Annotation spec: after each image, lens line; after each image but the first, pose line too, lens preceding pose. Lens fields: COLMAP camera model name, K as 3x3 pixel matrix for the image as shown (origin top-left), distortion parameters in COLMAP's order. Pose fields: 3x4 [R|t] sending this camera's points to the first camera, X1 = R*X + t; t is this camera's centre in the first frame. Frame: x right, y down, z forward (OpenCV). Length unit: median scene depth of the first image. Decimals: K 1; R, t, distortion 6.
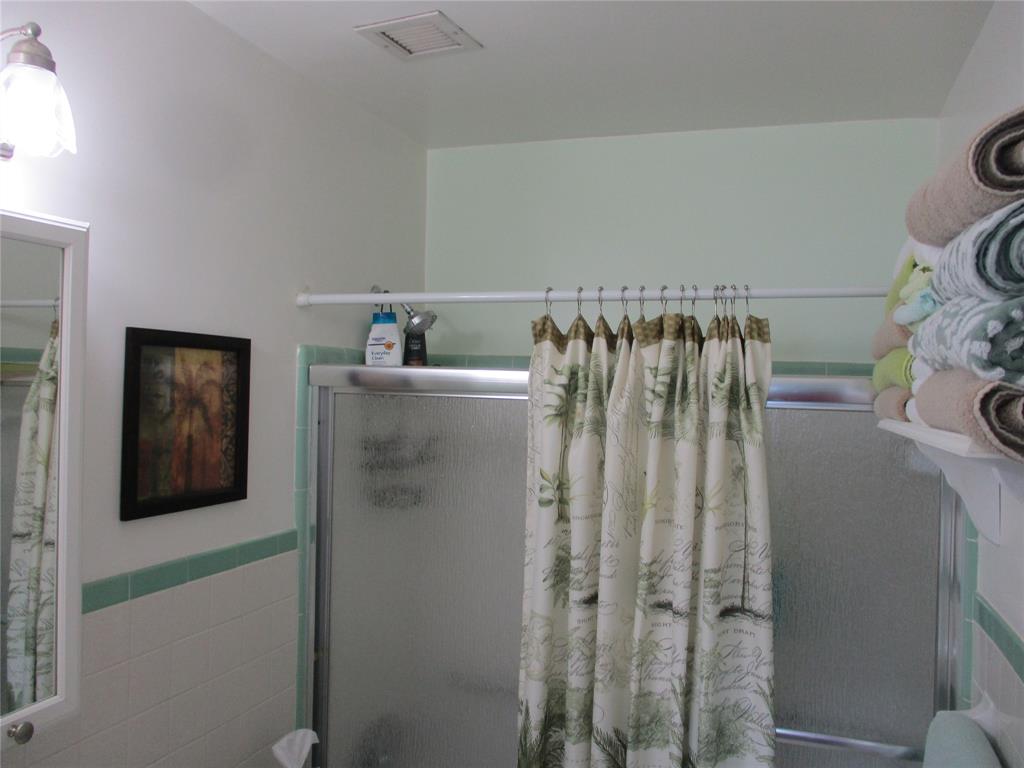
lens RADIAL K [[855.5, 0, 512.1], [0, 855.5, 371.1], [0, 0, 1]] dist [-0.029040, 0.009146]
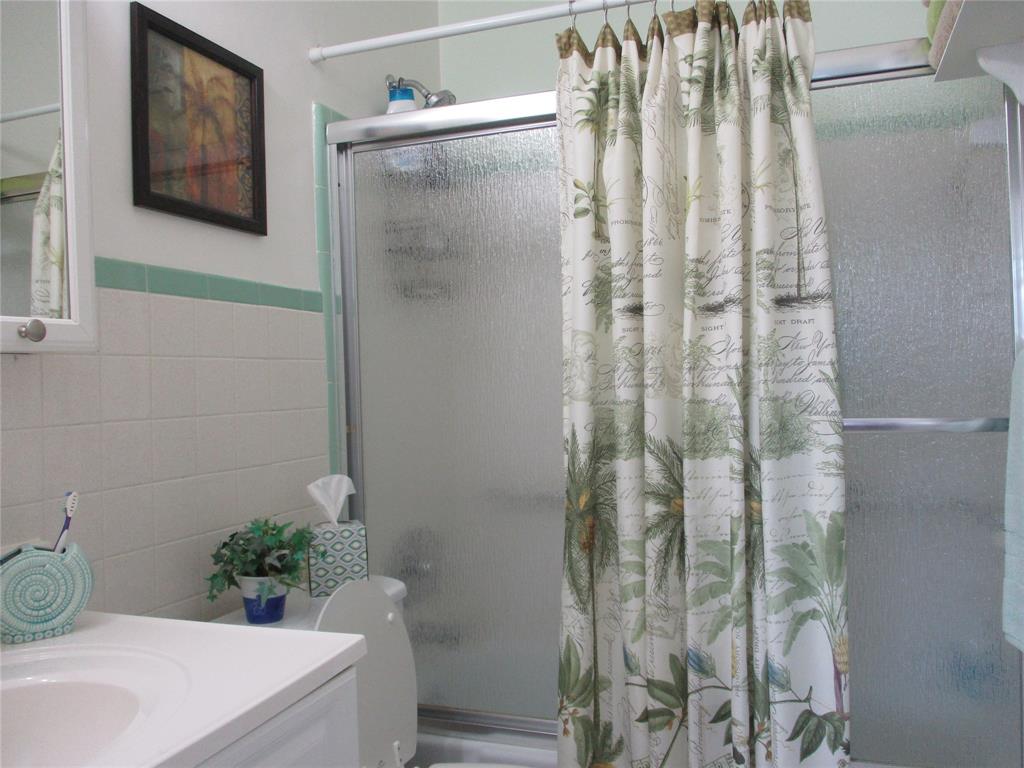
lens RADIAL K [[855.5, 0, 512.1], [0, 855.5, 371.1], [0, 0, 1]] dist [-0.029040, 0.009146]
pose [[0.998368, -0.053046, -0.021172, -0.027193], [0.053133, 0.998581, 0.003576, 0.328369], [0.020952, -0.004695, 0.999769, 0.056108]]
